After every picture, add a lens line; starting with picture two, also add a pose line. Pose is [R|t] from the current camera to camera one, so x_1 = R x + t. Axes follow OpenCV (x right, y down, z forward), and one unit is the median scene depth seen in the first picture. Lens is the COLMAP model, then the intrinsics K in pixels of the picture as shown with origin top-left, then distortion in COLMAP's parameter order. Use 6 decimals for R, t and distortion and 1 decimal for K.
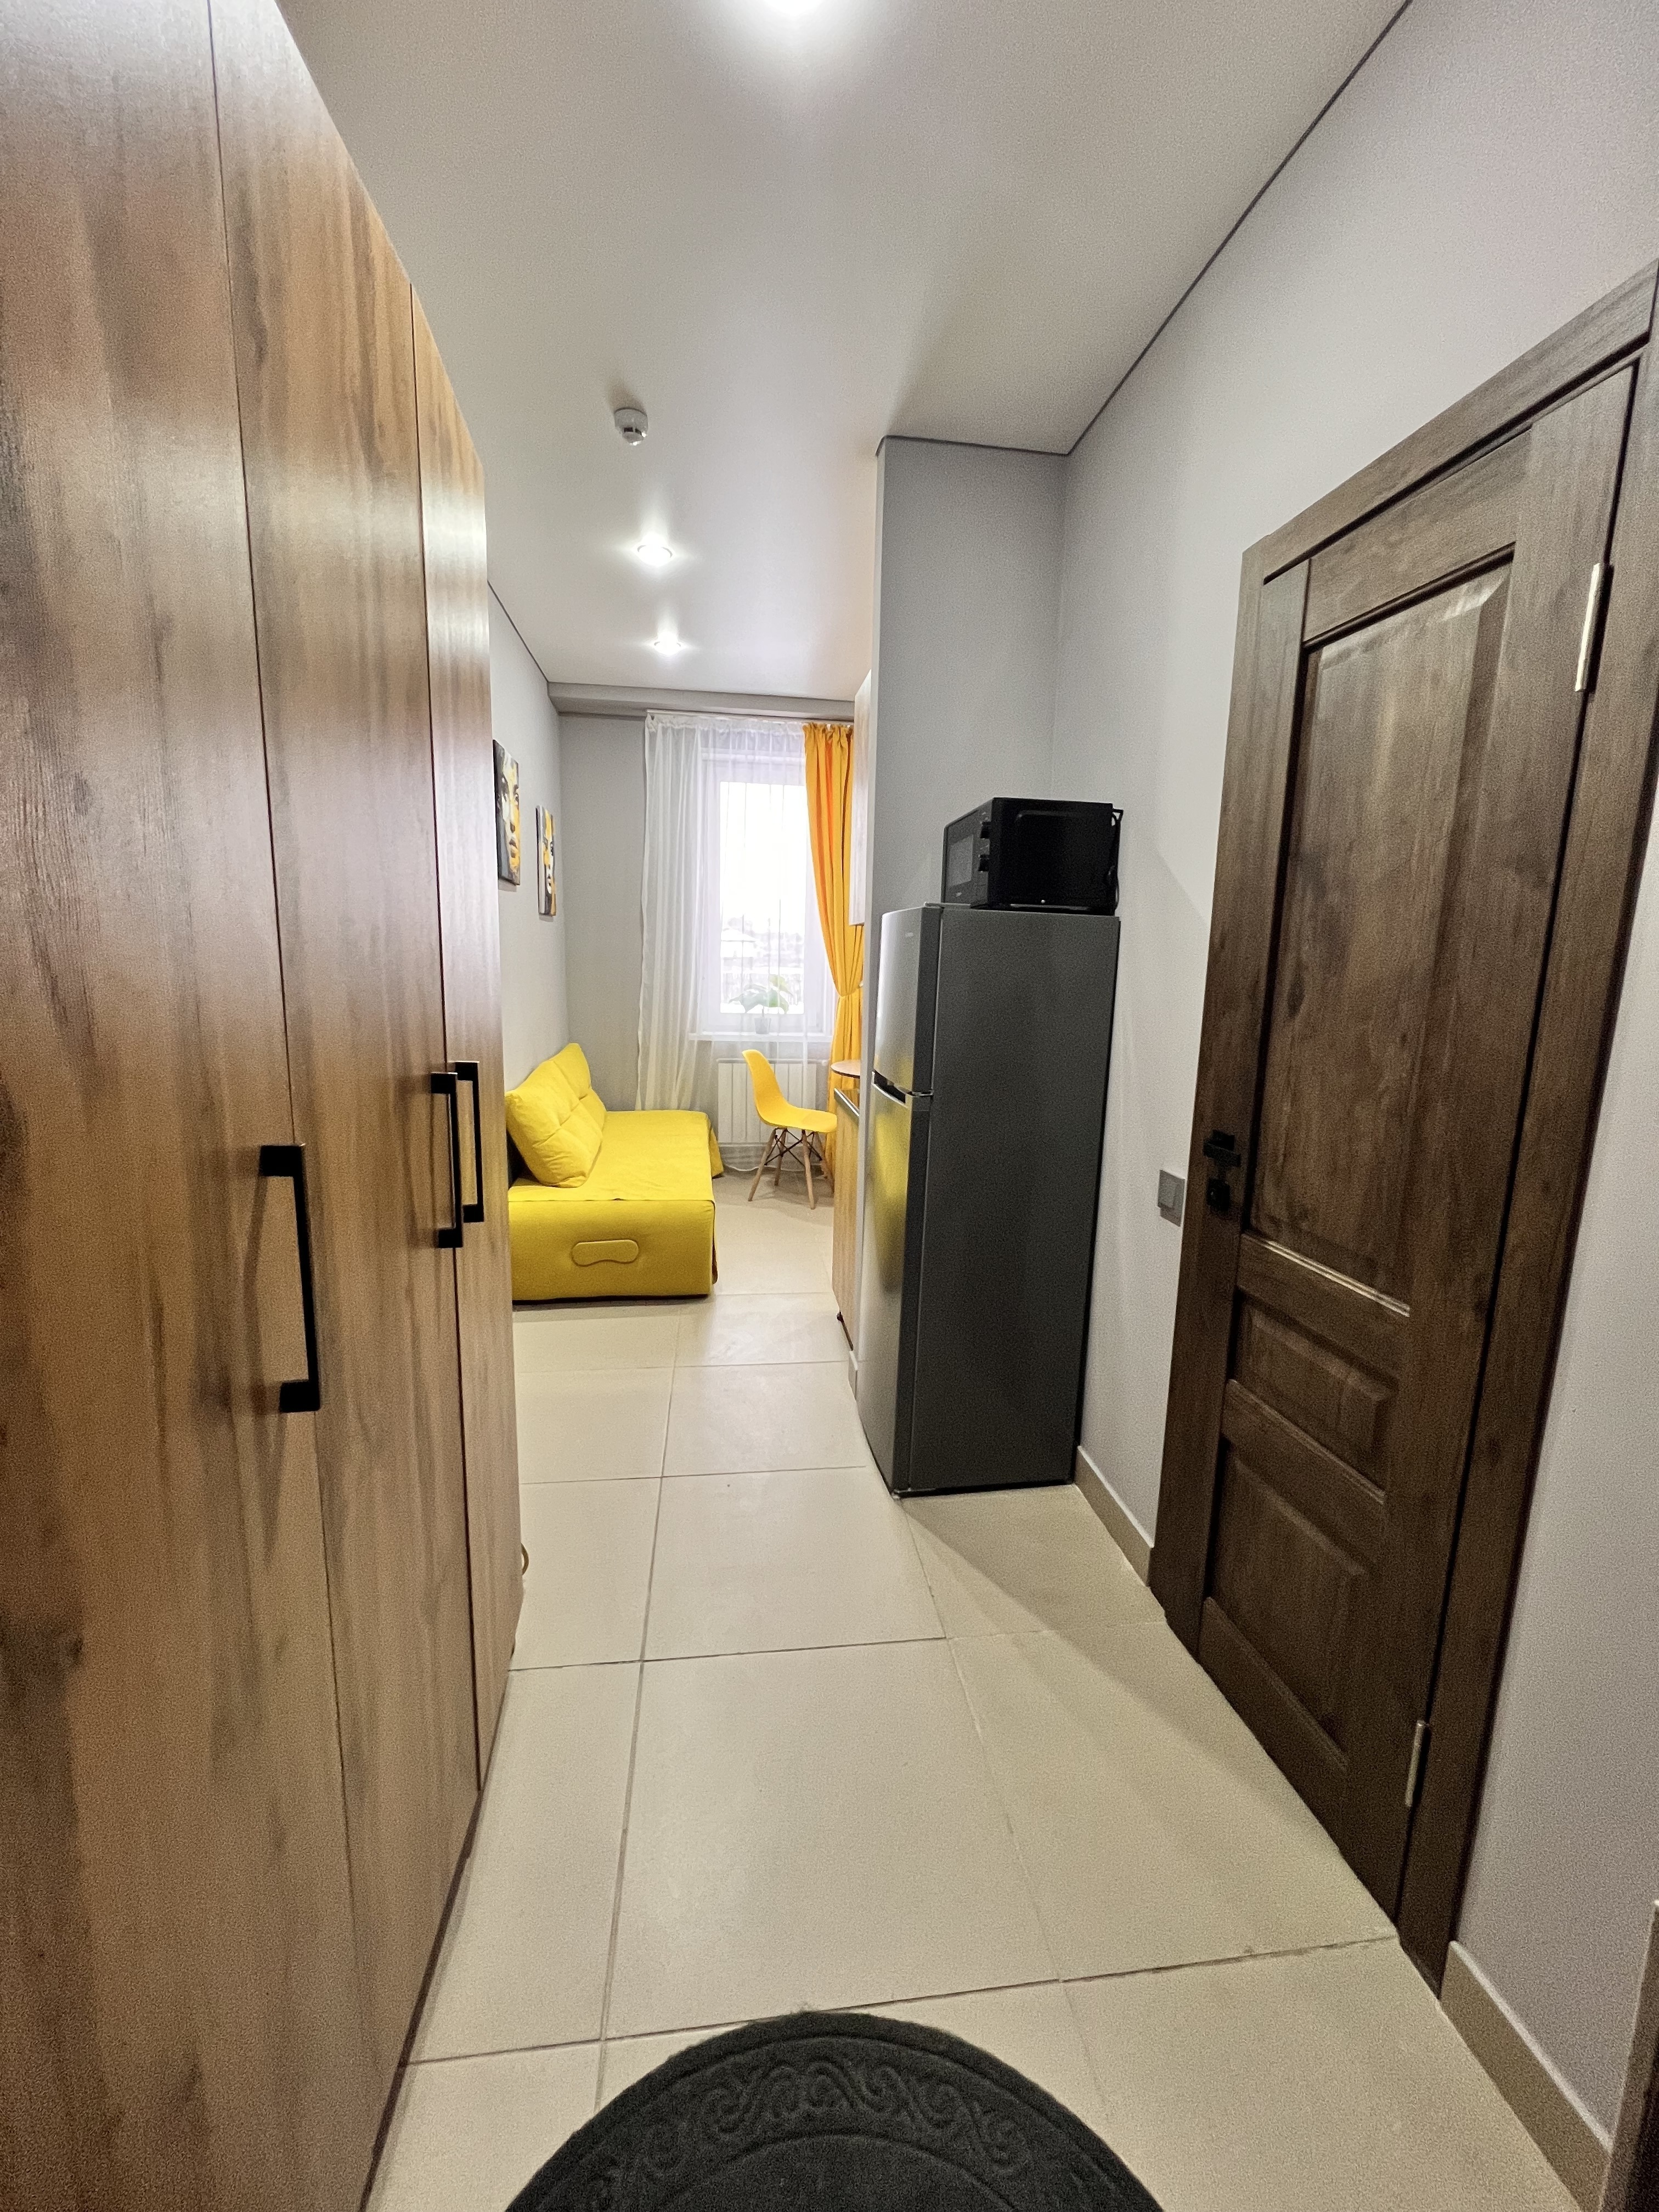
lens RADIAL K [[885.8, 0, 829.2], [0, 885.8, 1115.8], [0, 0, 1]] dist [-0.005098, 0.000786]
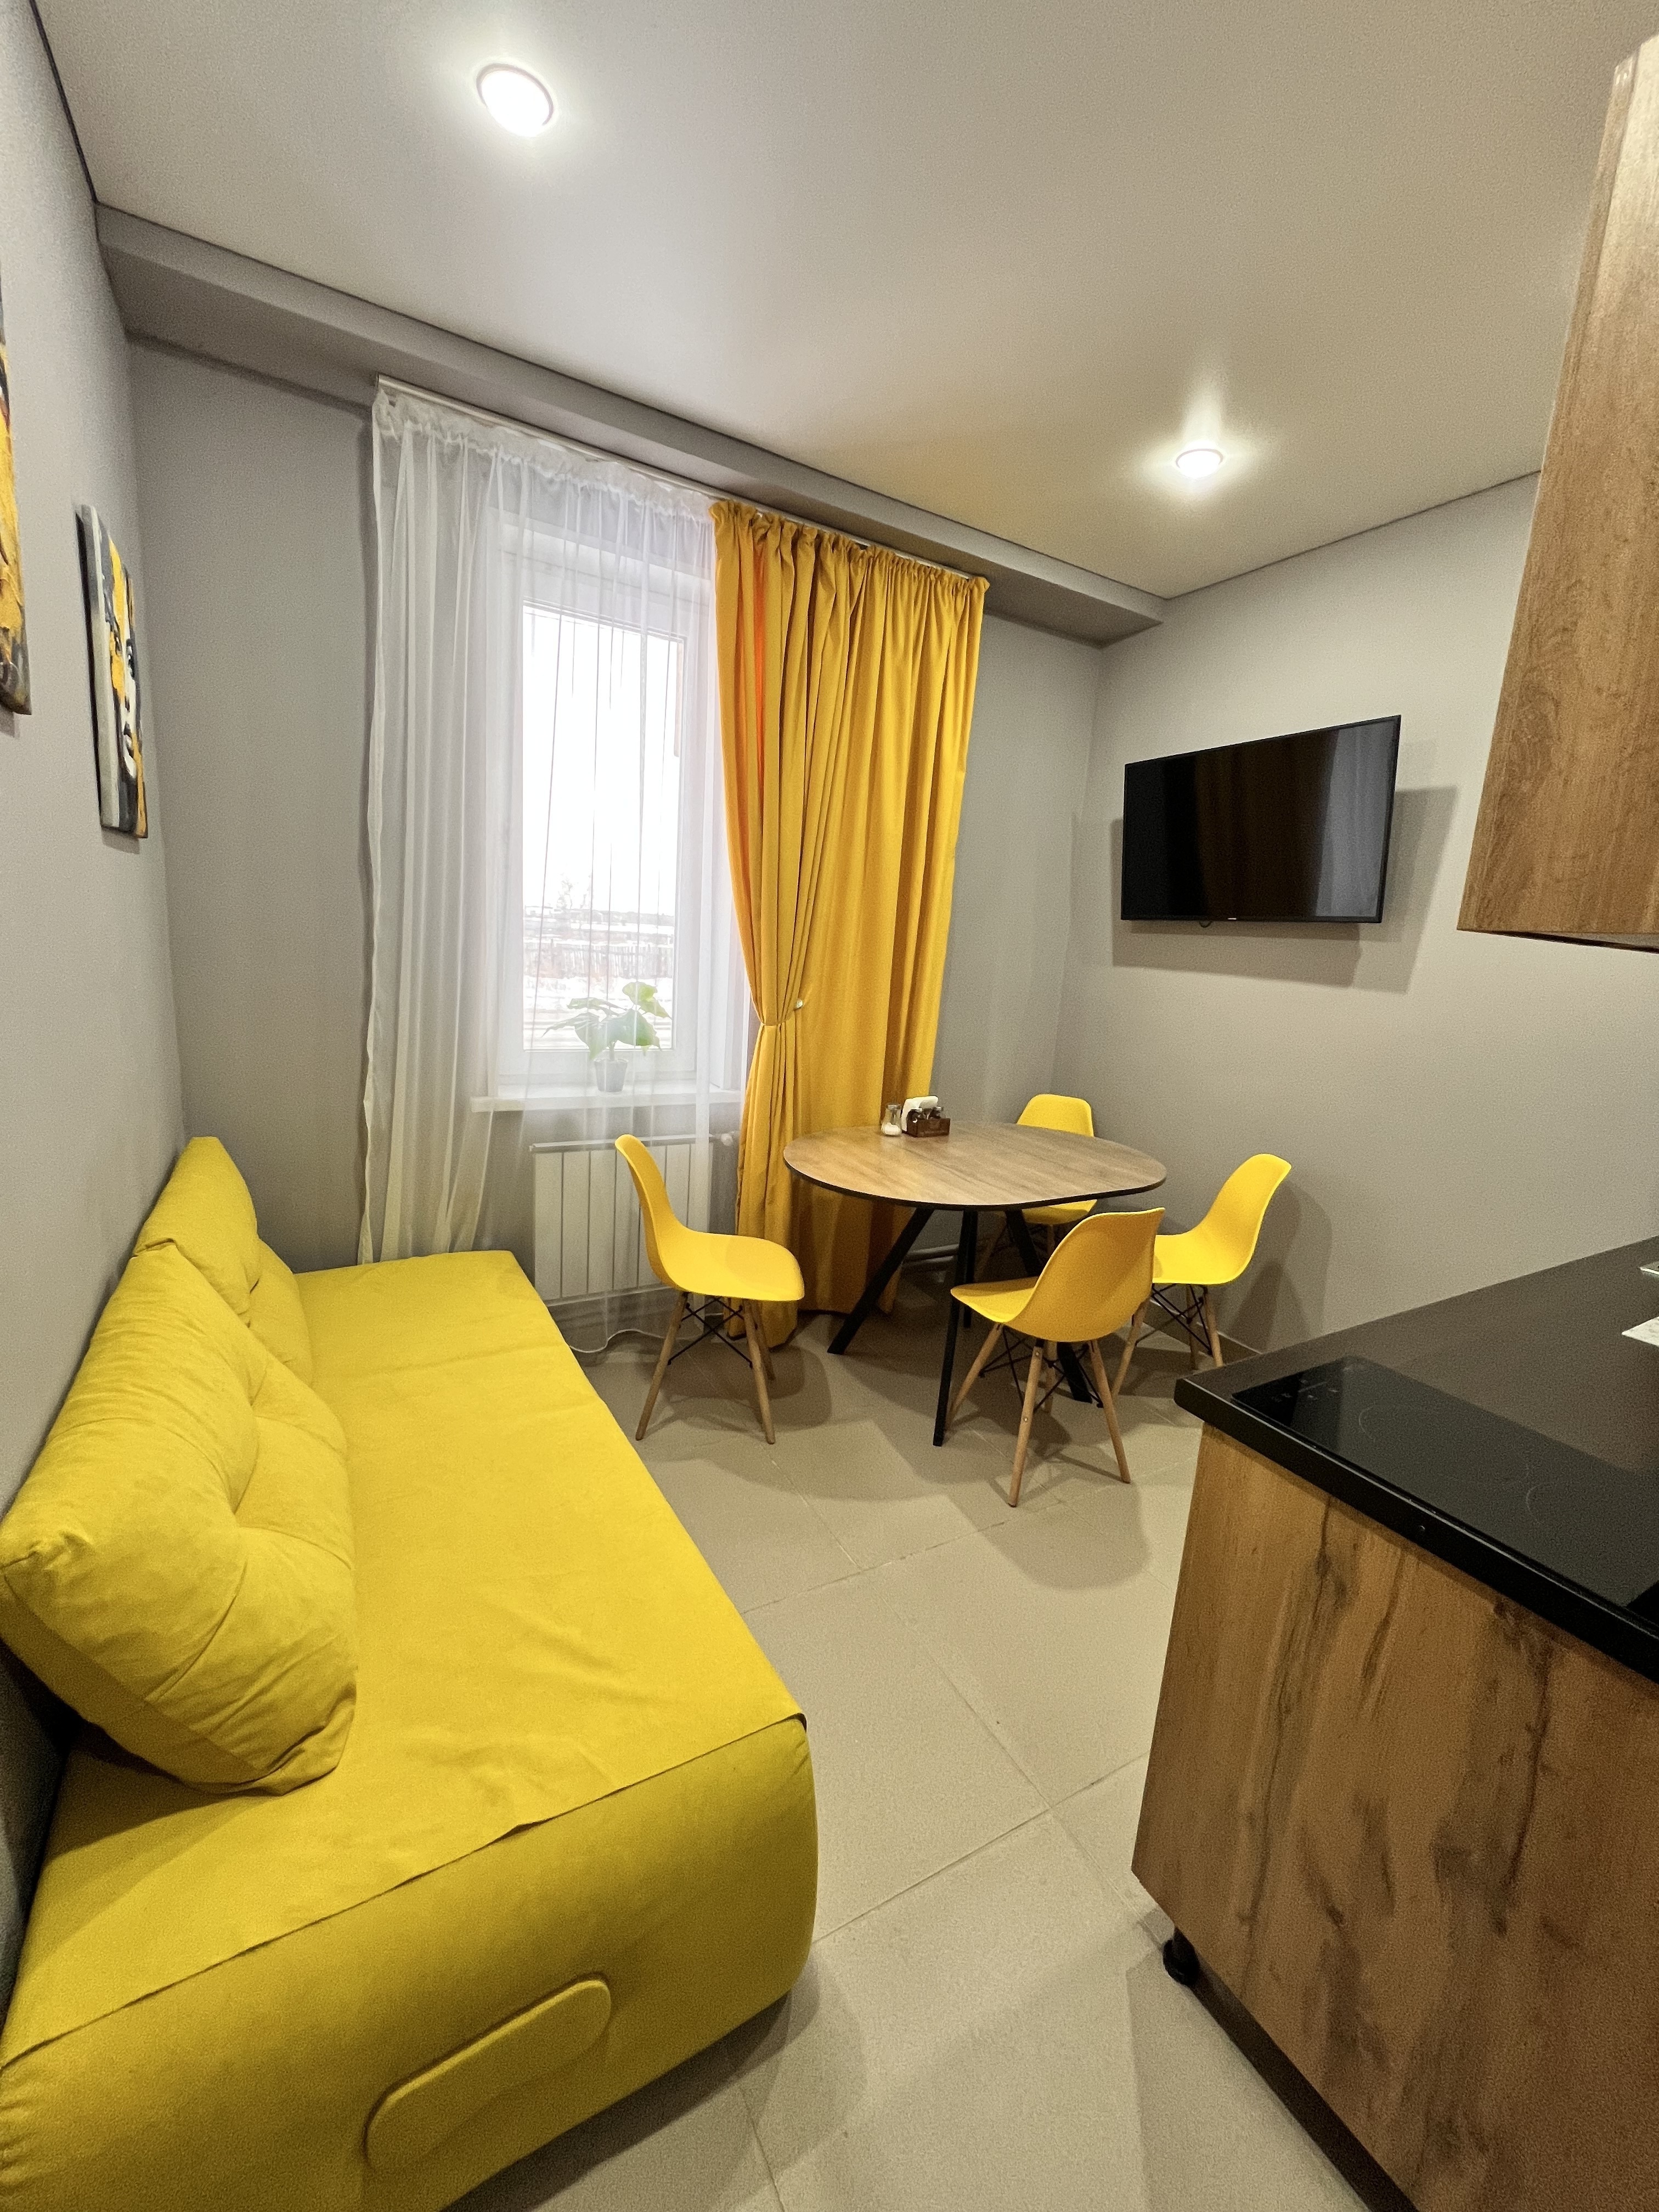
lens RADIAL K [[885.8, 0, 838.3], [0, 885.8, 1101.6], [0, 0, 1]] dist [-0.005098, 0.000786]
pose [[0.921076, -0.038800, 0.387445, -0.173912], [0.031344, 0.999182, 0.025545, -0.104364], [-0.388119, -0.011385, 0.921539, 0.492626]]
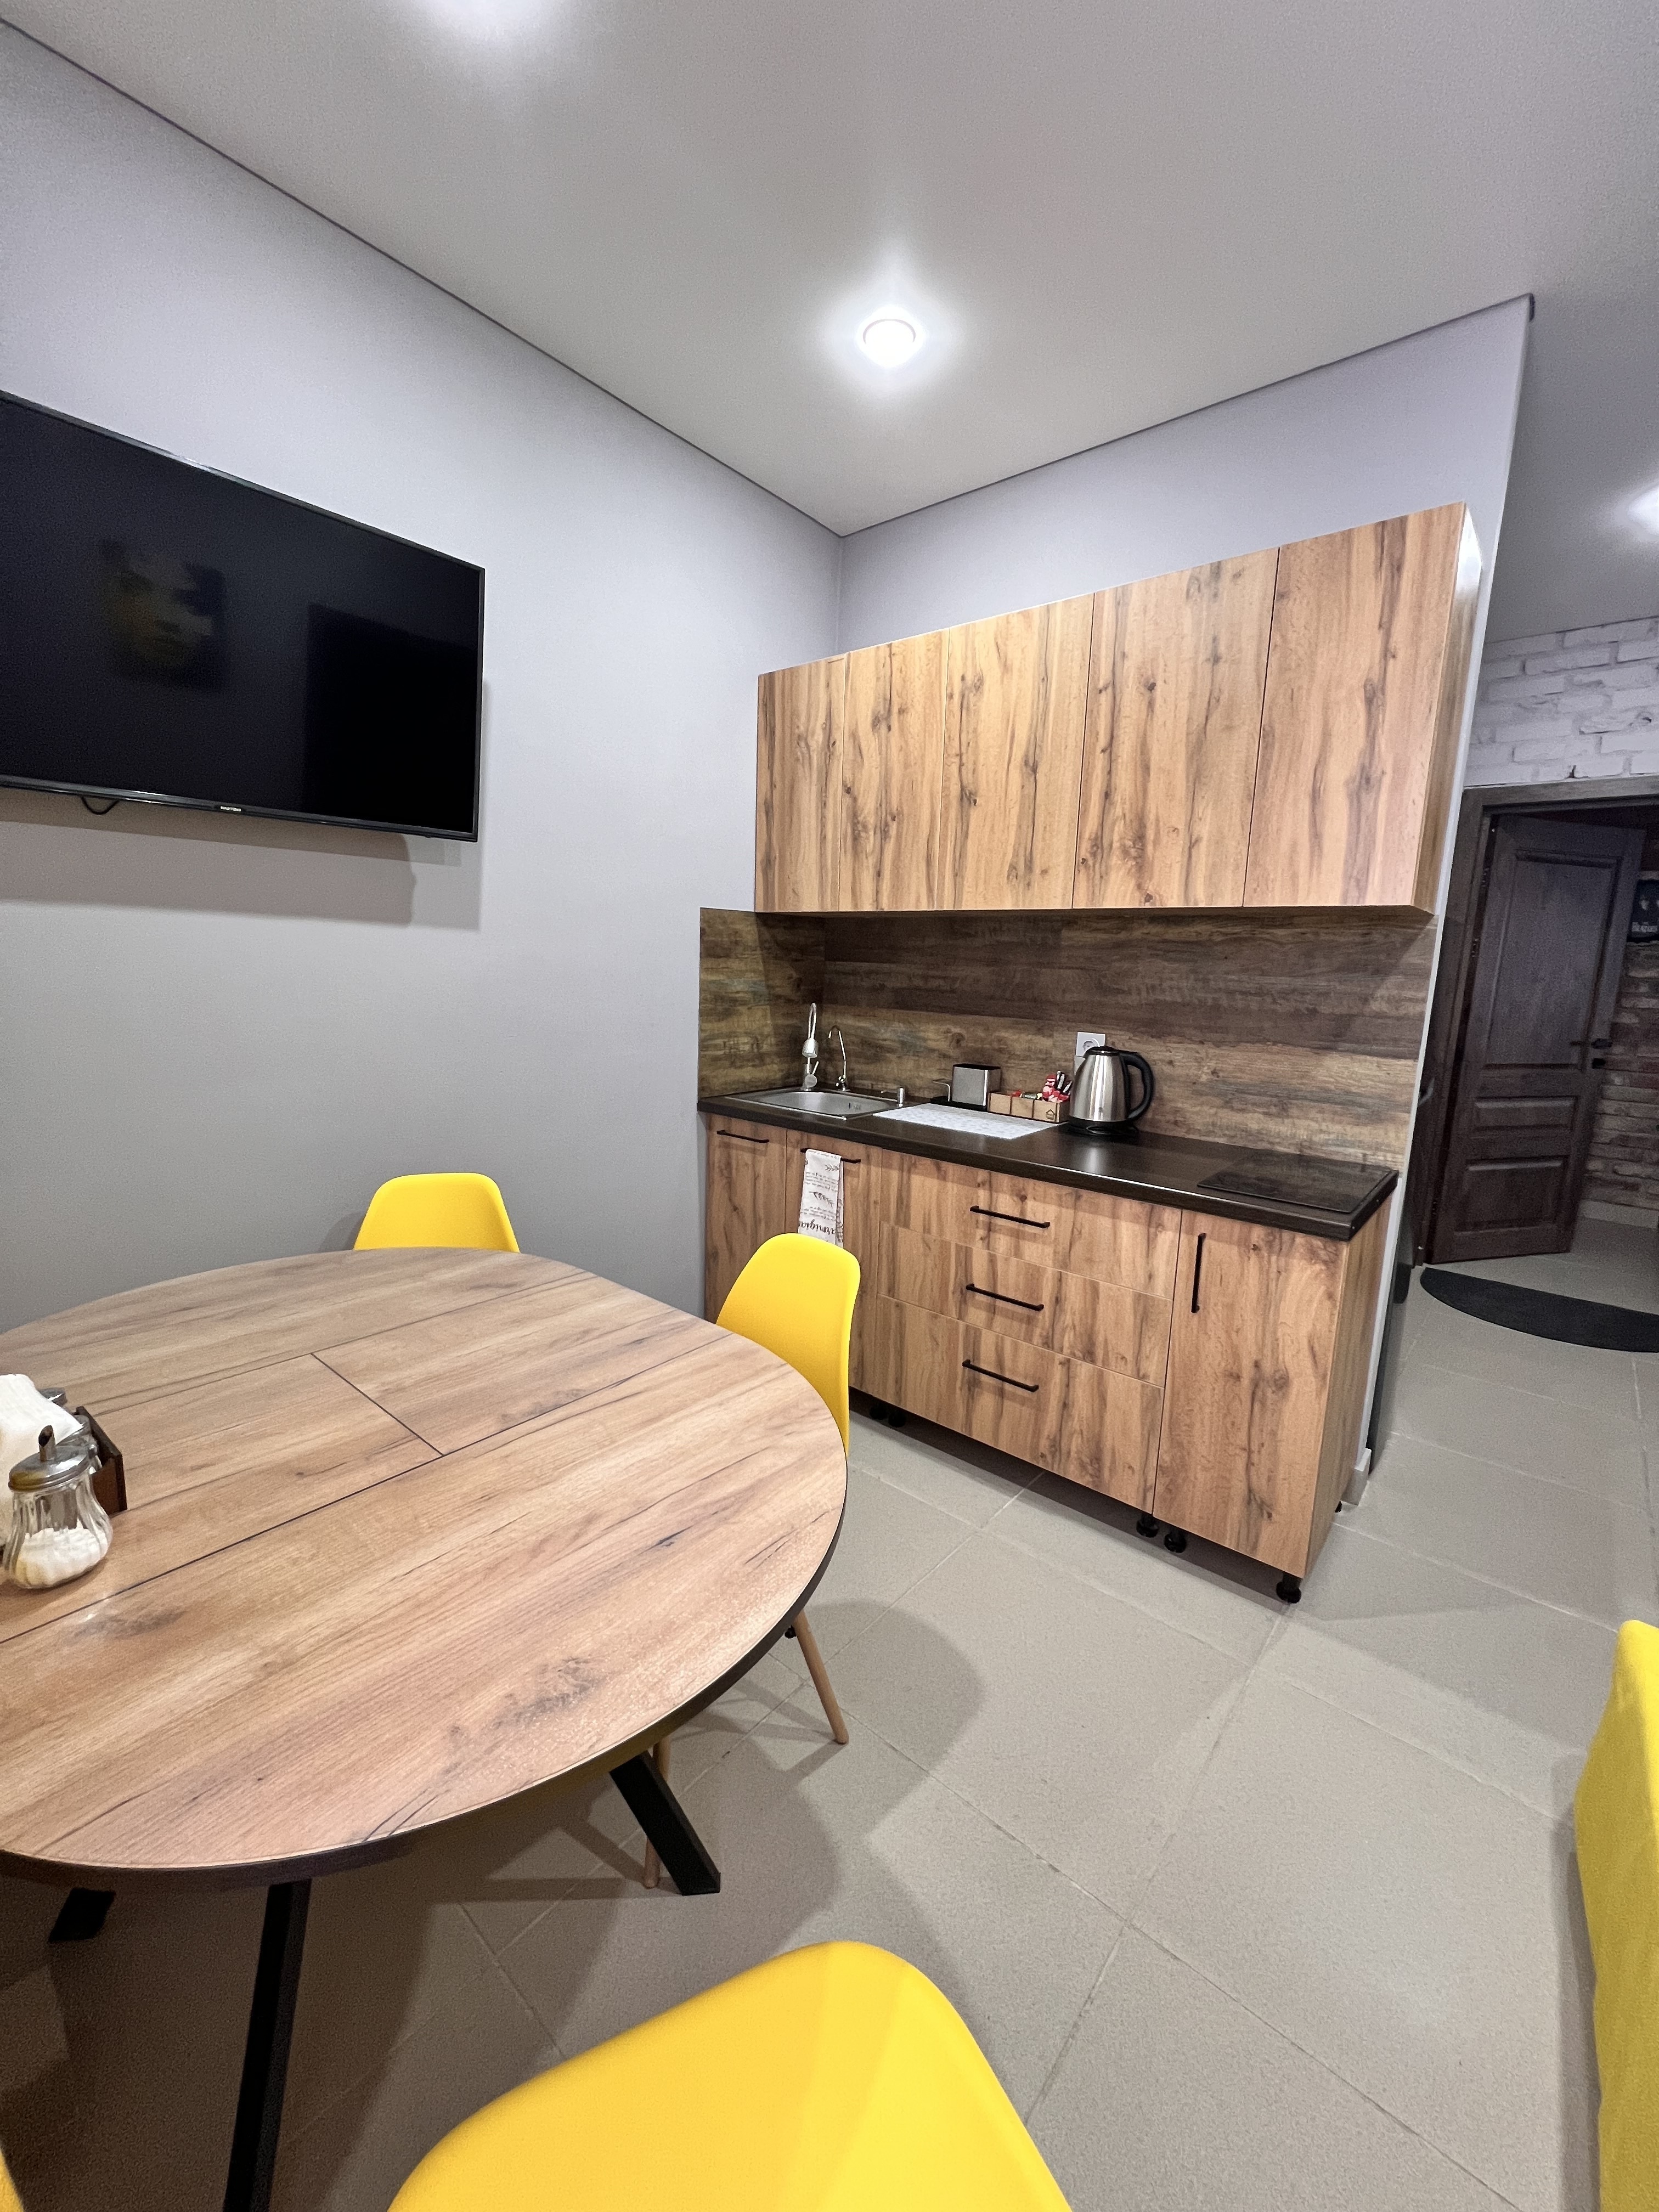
lens RADIAL K [[885.8, 0, 831.2], [0, 885.8, 1101.2], [0, 0, 1]] dist [-0.005098, 0.000786]
pose [[-0.665590, -0.170808, 0.726509, -0.100082], [0.090998, 0.947621, 0.306160, -0.183204], [-0.740750, 0.269888, -0.615183, 1.016947]]
